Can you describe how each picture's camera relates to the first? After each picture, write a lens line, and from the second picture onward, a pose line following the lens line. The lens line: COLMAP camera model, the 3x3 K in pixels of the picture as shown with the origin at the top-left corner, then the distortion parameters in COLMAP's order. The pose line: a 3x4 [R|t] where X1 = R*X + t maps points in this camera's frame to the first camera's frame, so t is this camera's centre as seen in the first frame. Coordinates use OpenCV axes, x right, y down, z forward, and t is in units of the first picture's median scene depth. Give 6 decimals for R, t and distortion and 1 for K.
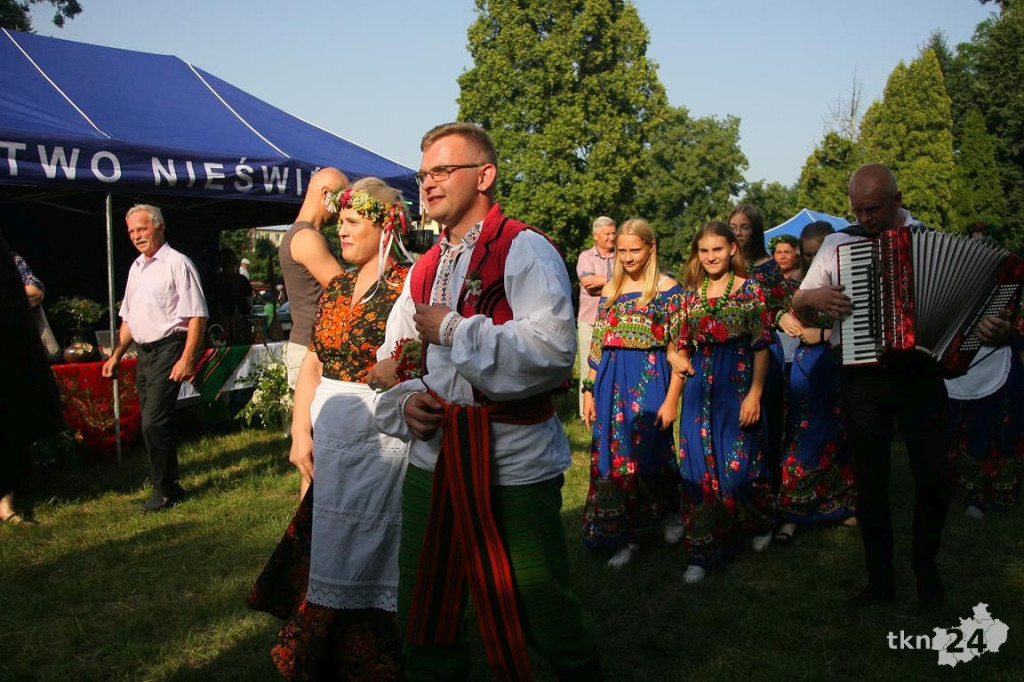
lens RADIAL K [[887.0, 0, 512.0], [0, 887.0, 341.0], [0, 0, 1]] dist [-0.100222, 0.049108]
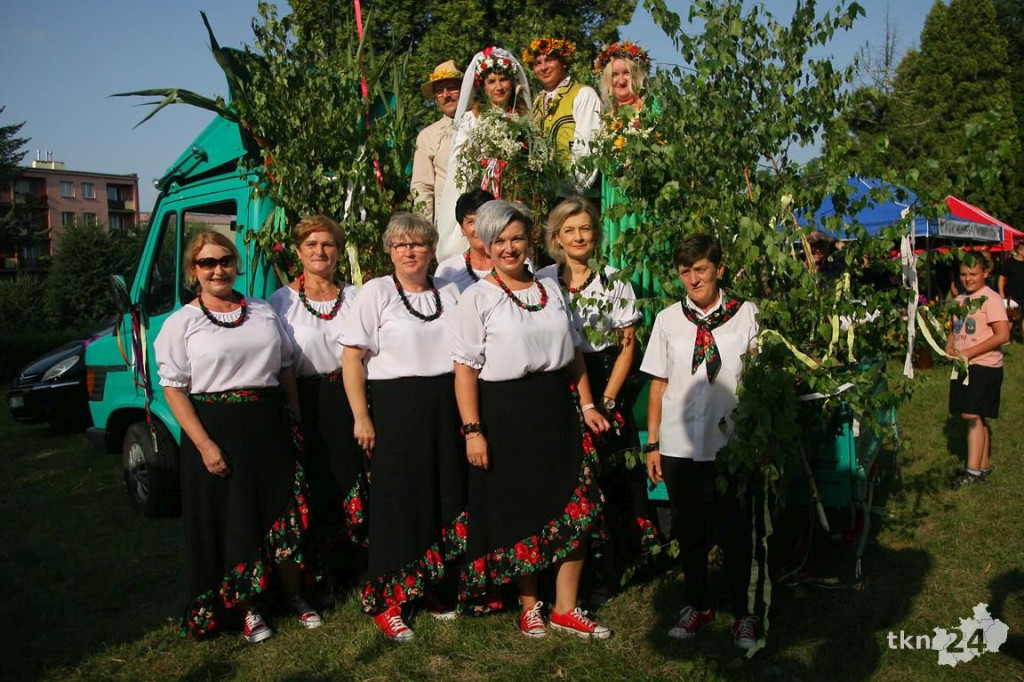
lens RADIAL K [[887.0, 0, 512.0], [0, 887.0, 341.0], [0, 0, 1]] dist [-0.100222, 0.049108]
pose [[0.998593, -0.051819, -0.011278, 0.044697], [0.051720, 0.998622, -0.008905, -0.018092], [0.011724, 0.008309, 0.999897, 0.202888]]
